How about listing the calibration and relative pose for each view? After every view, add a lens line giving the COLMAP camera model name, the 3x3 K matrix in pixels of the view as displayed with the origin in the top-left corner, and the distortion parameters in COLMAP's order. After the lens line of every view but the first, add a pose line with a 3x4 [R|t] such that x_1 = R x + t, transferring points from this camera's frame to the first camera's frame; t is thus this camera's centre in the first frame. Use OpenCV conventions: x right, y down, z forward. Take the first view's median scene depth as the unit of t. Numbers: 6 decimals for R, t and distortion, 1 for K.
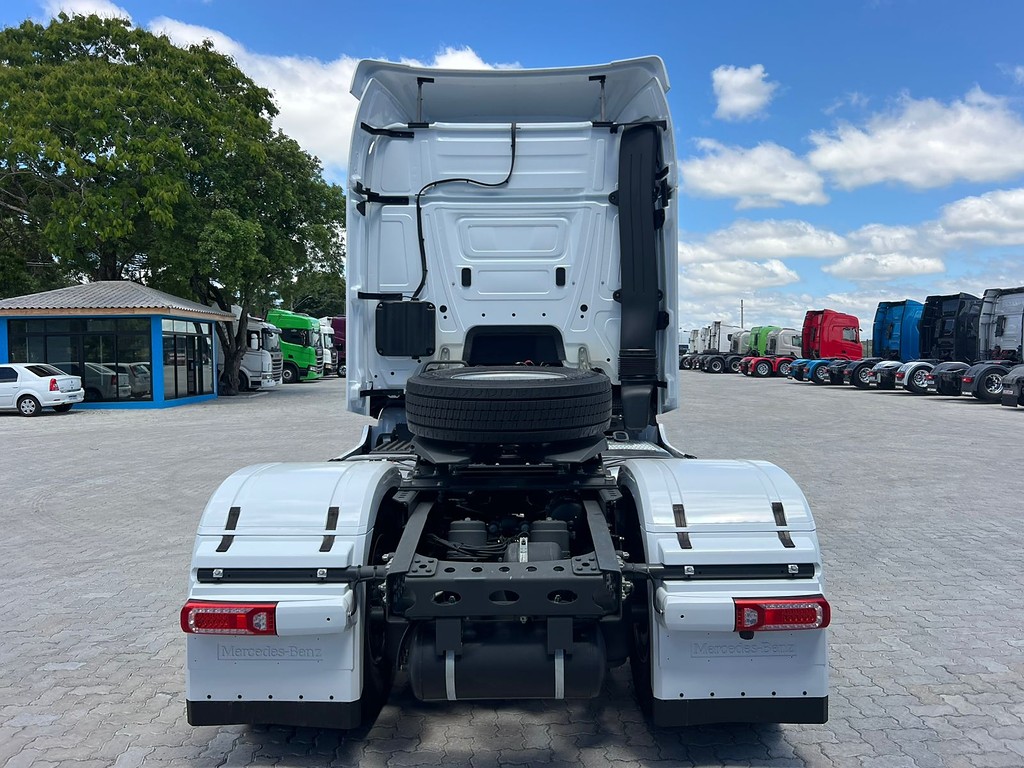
lens RADIAL K [[786.2, 0, 512.0], [0, 786.2, 384.0], [0, 0, 1]] dist [0.025405, -0.153866]
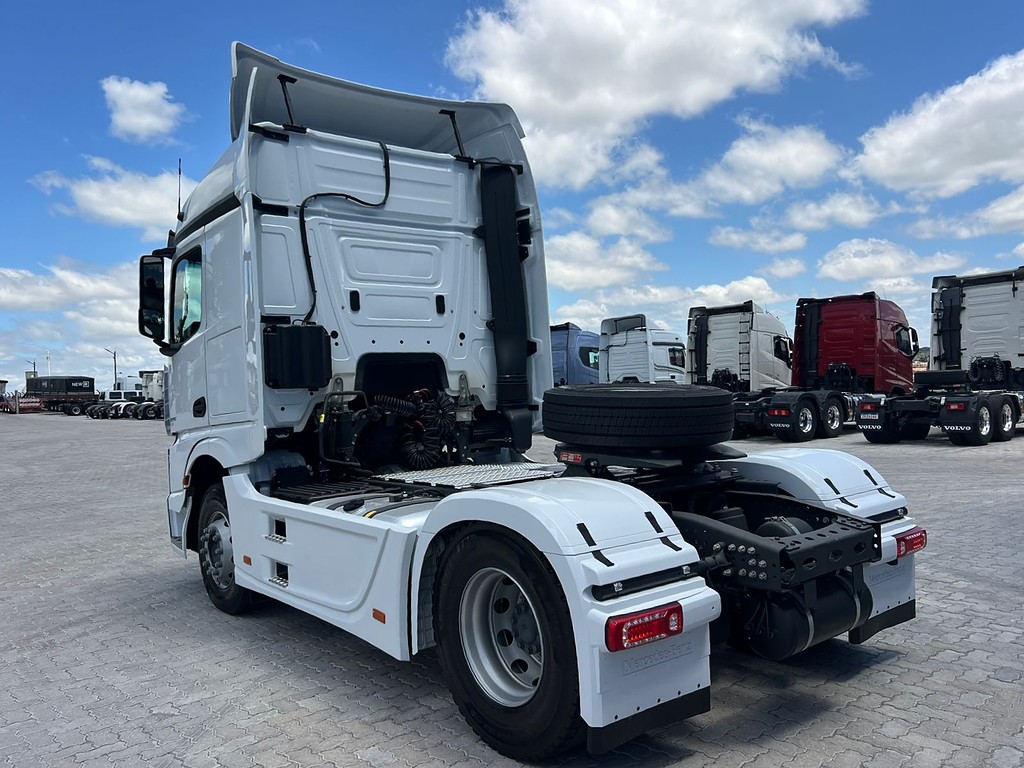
lens RADIAL K [[842.6, 0, 525.3], [0, 842.6, 386.6], [0, 0, 1]] dist [0.006107, -0.002683]
pose [[0.759006, -0.023802, 0.650649, -0.551577], [0.059625, 0.997673, -0.033058, 0.009197], [-0.648348, 0.063886, 0.758659, 0.126438]]
